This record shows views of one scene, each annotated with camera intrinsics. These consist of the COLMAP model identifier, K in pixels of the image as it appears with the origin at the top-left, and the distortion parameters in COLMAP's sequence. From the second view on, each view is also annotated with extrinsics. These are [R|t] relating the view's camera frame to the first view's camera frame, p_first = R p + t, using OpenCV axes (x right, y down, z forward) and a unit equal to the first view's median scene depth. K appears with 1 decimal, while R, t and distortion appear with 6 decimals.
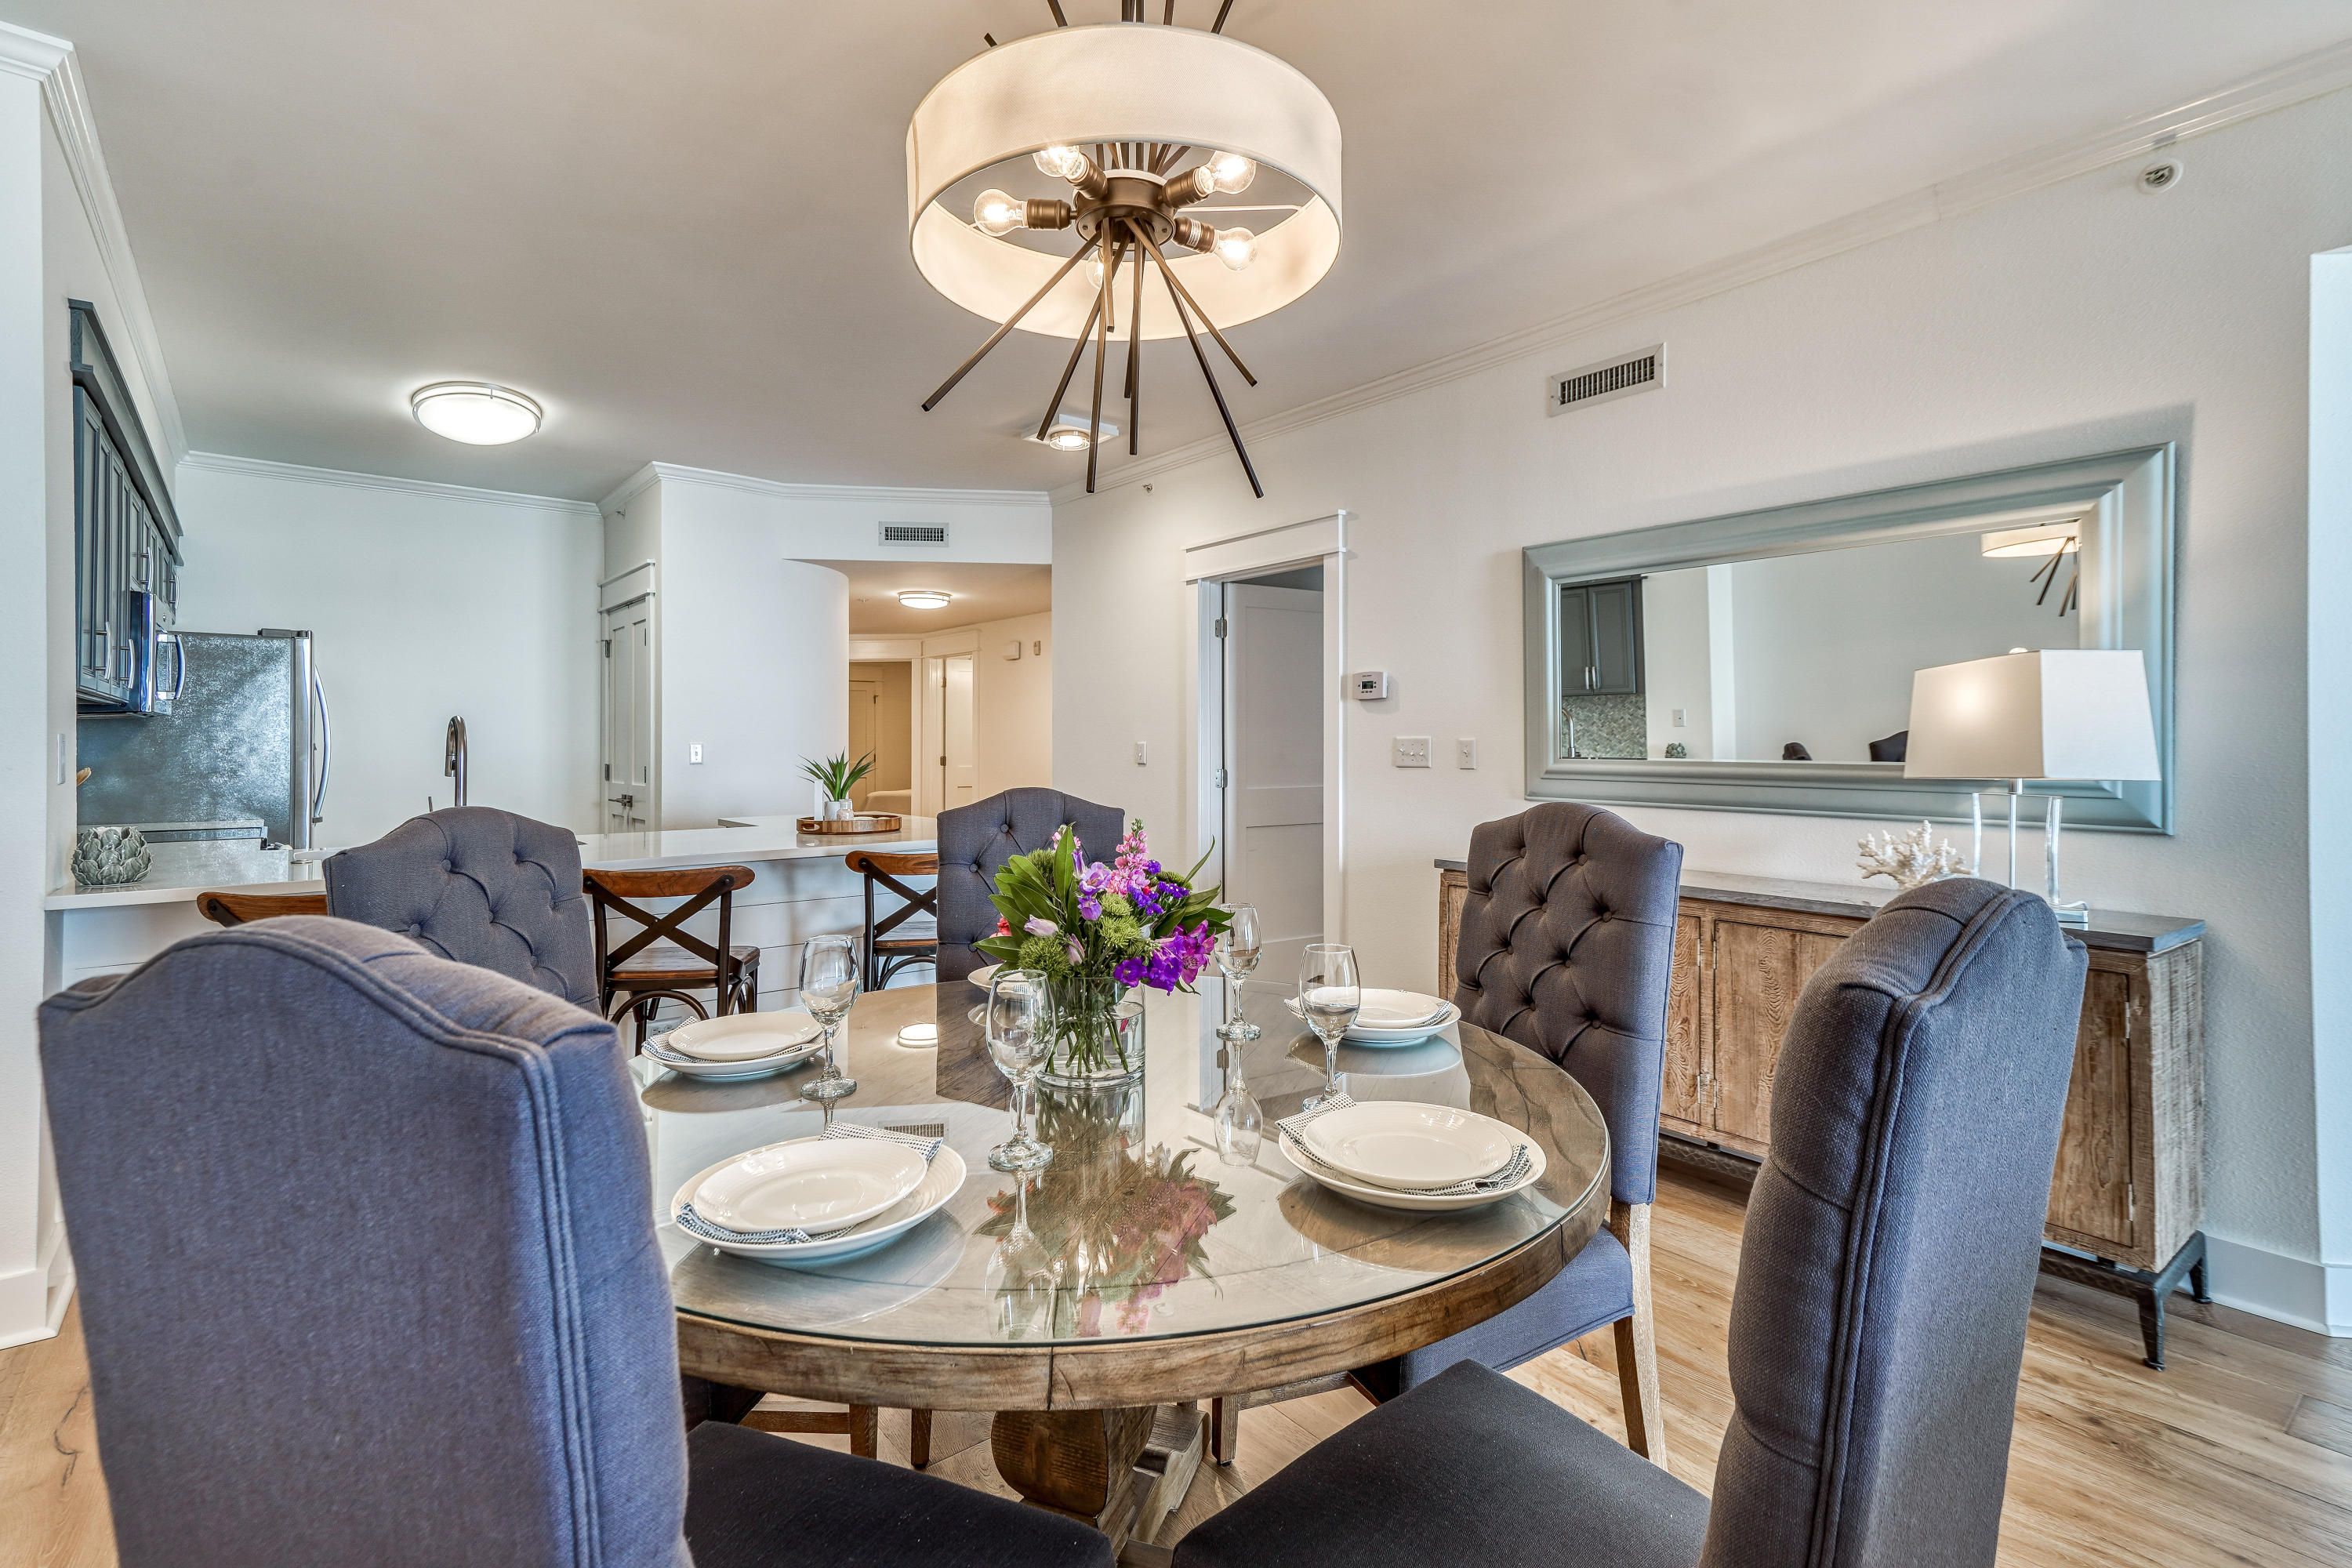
lens RADIAL K [[1112.9, 0, 1174.0], [0, 1112.9, 729.9], [0, 0, 1]] dist [0.048571, -0.000453]
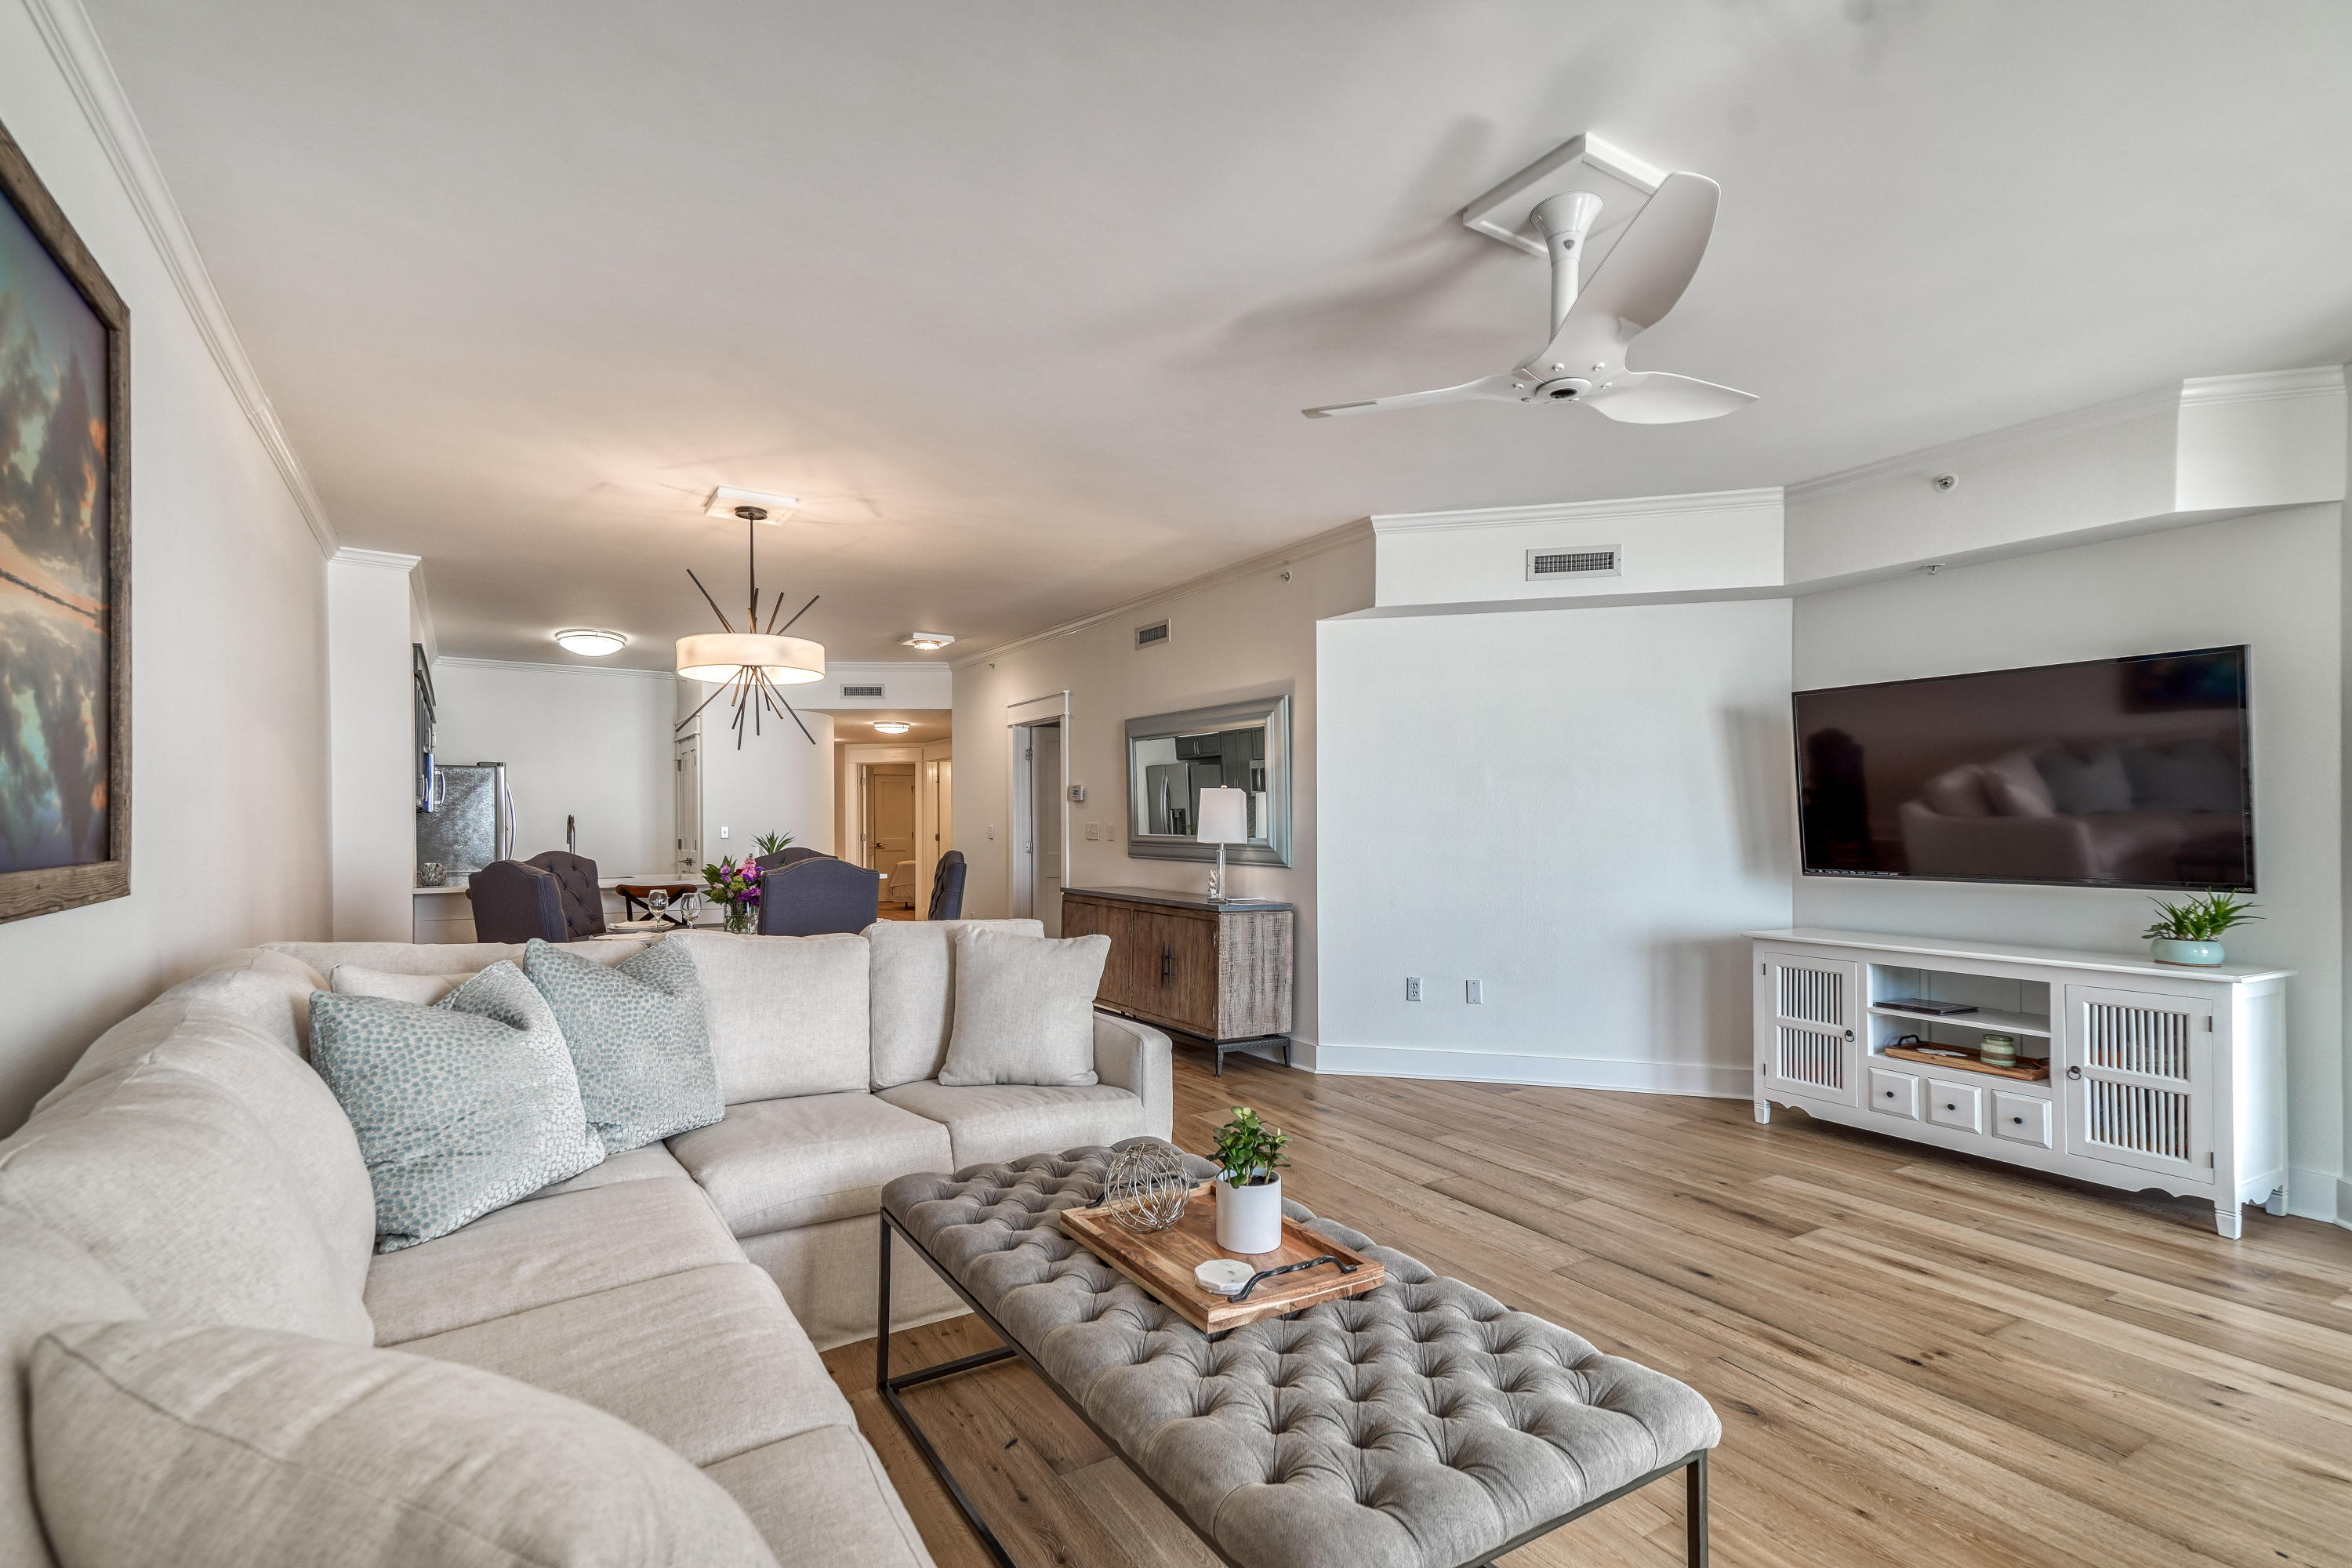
lens RADIAL K [[1081.6, 0, 1185.6], [0, 1081.6, 813.8], [0, 0, 1]] dist [0.040905, 0.000299]
pose [[0.995804, -0.002699, -0.091476, 0.624183], [0.003193, 0.999981, 0.005260, -0.018948], [0.091460, -0.005530, 0.995793, -0.828835]]
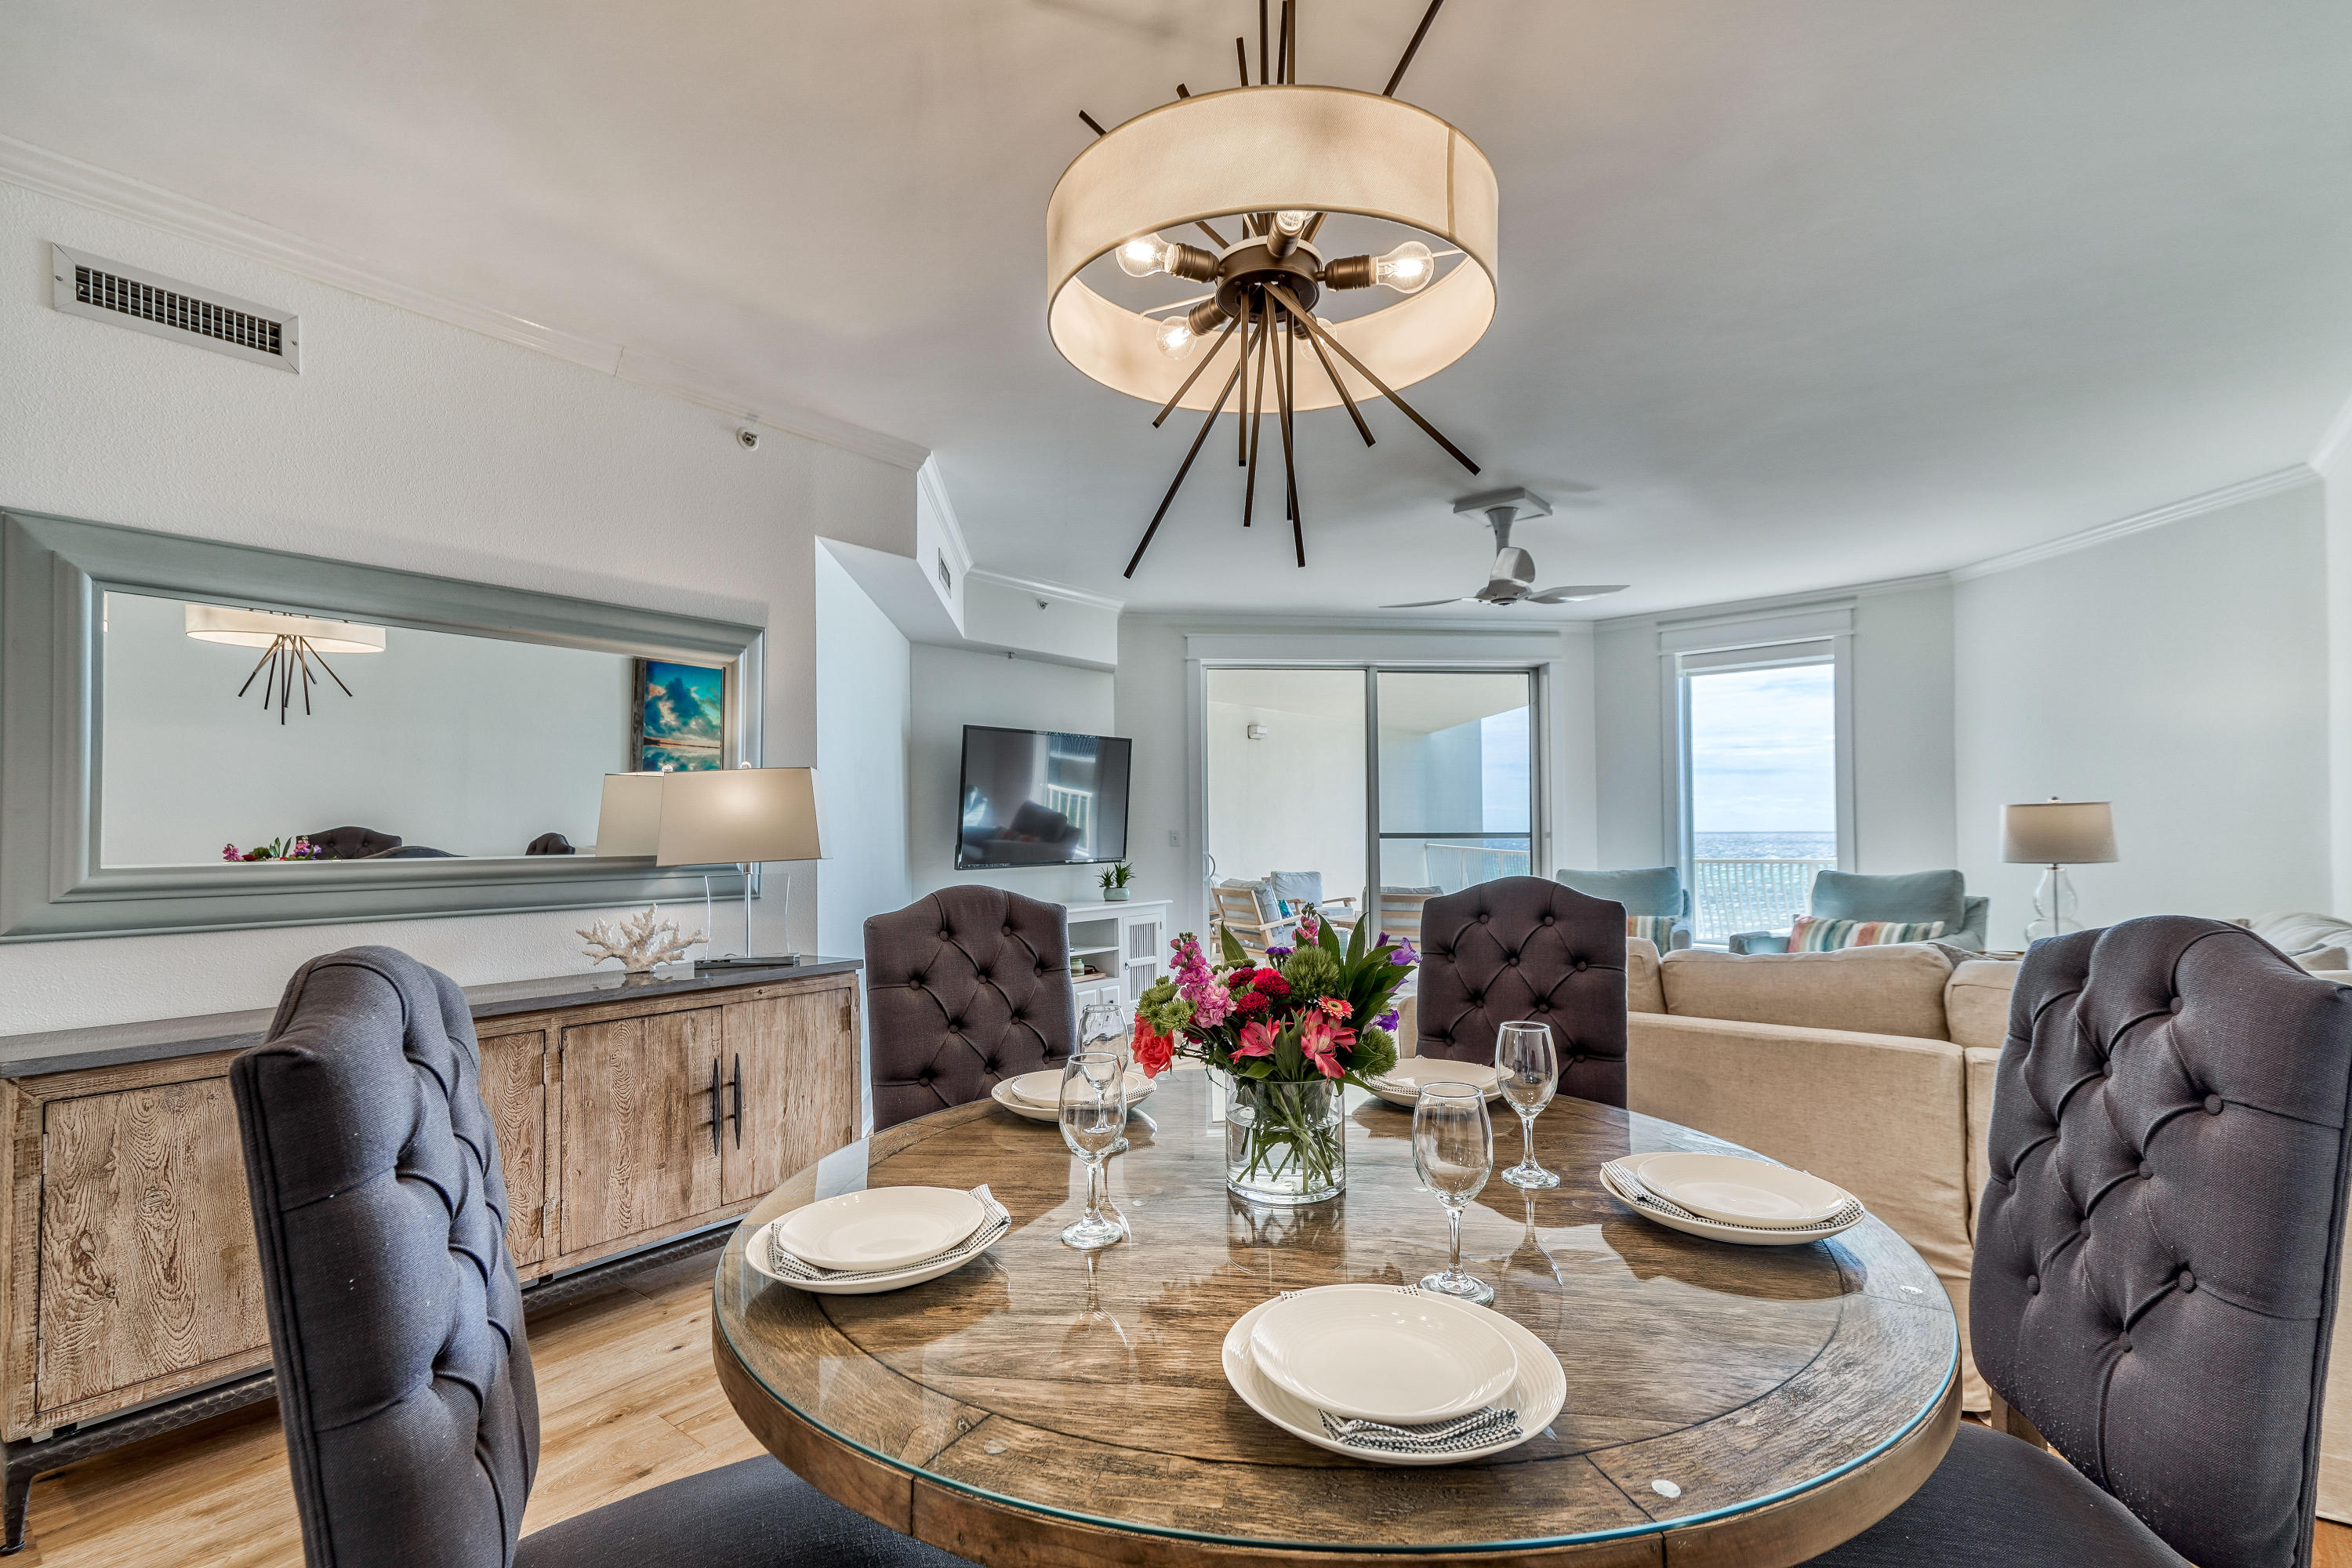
lens RADIAL K [[1086.9, 0, 1166.9], [0, 1086.9, 788.8], [0, 0, 1]] dist [0.042736, -0.000127]
pose [[-0.219599, 0.039031, 0.974809, -0.402212], [-0.002958, 0.999168, -0.040673, 0.006000], [-0.975586, -0.011816, -0.219301, 0.554007]]
